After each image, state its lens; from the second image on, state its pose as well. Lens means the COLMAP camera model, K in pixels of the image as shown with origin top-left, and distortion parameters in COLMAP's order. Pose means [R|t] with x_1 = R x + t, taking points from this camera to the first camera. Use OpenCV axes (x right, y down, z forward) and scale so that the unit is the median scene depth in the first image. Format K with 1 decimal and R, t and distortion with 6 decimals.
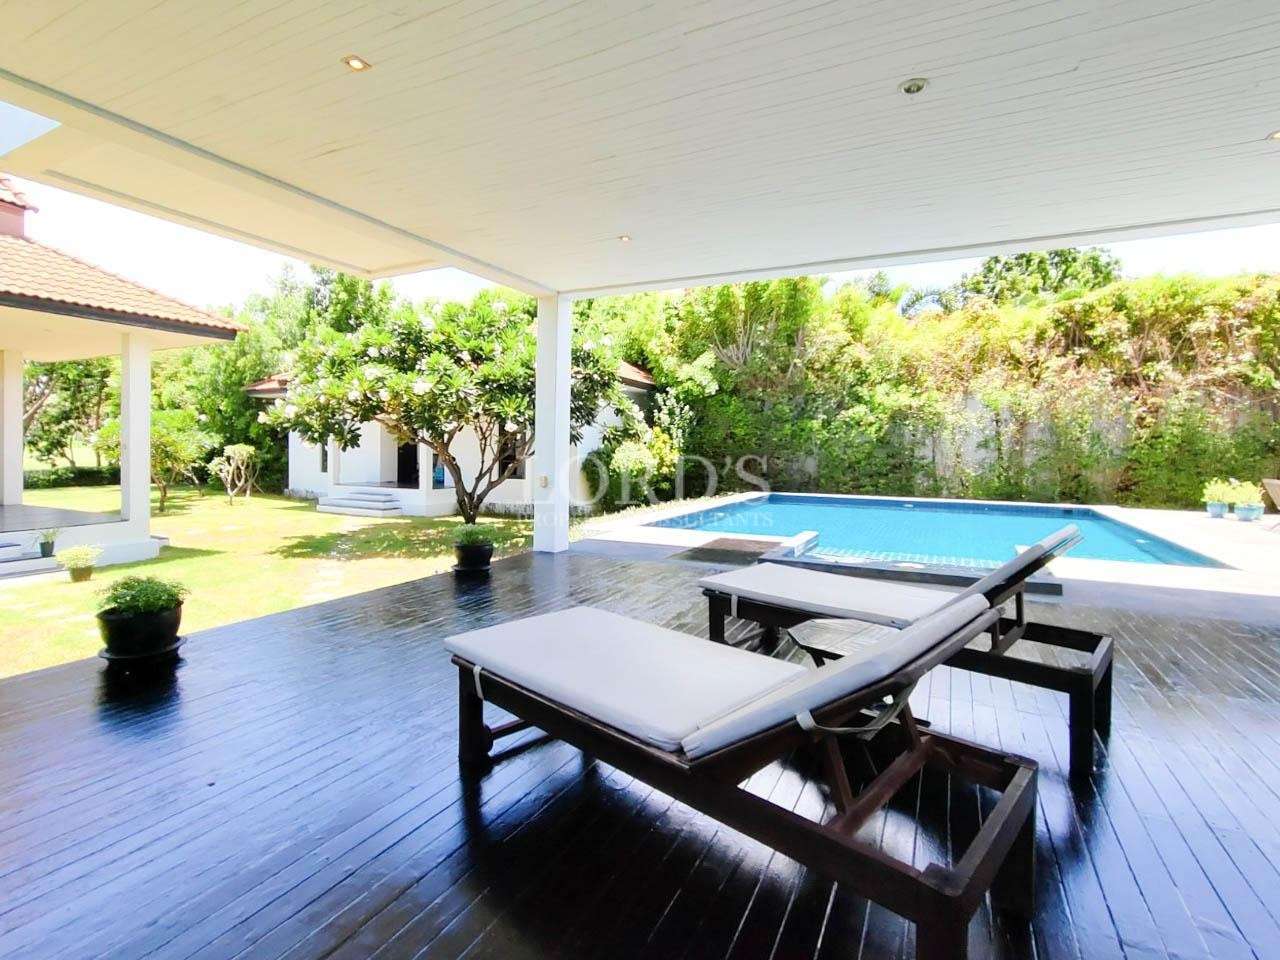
lens RADIAL K [[638.7, 0, 594.8], [0, 638.7, 447.1], [0, 0, 1]] dist [-0.020631, 0.001116]
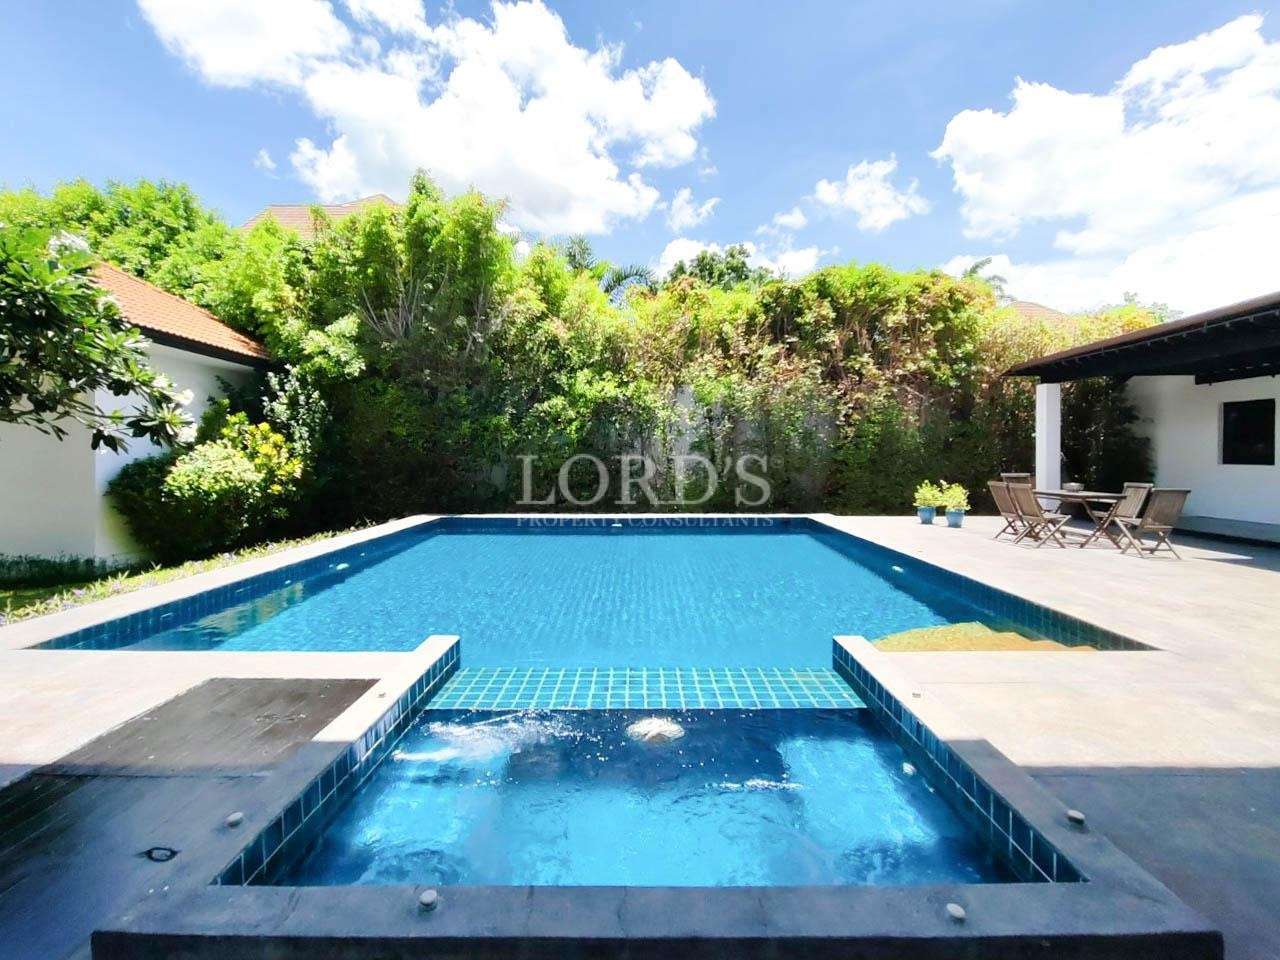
lens RADIAL K [[613.1, 0, 635.5], [0, 613.1, 458.2], [0, 0, 1]] dist [-0.002161, 0.000410]
pose [[0.873019, -0.015771, 0.487432, 0.136648], [0.011812, 0.999868, 0.011194, 0.001990], [-0.487543, -0.004015, 0.873089, 0.306056]]
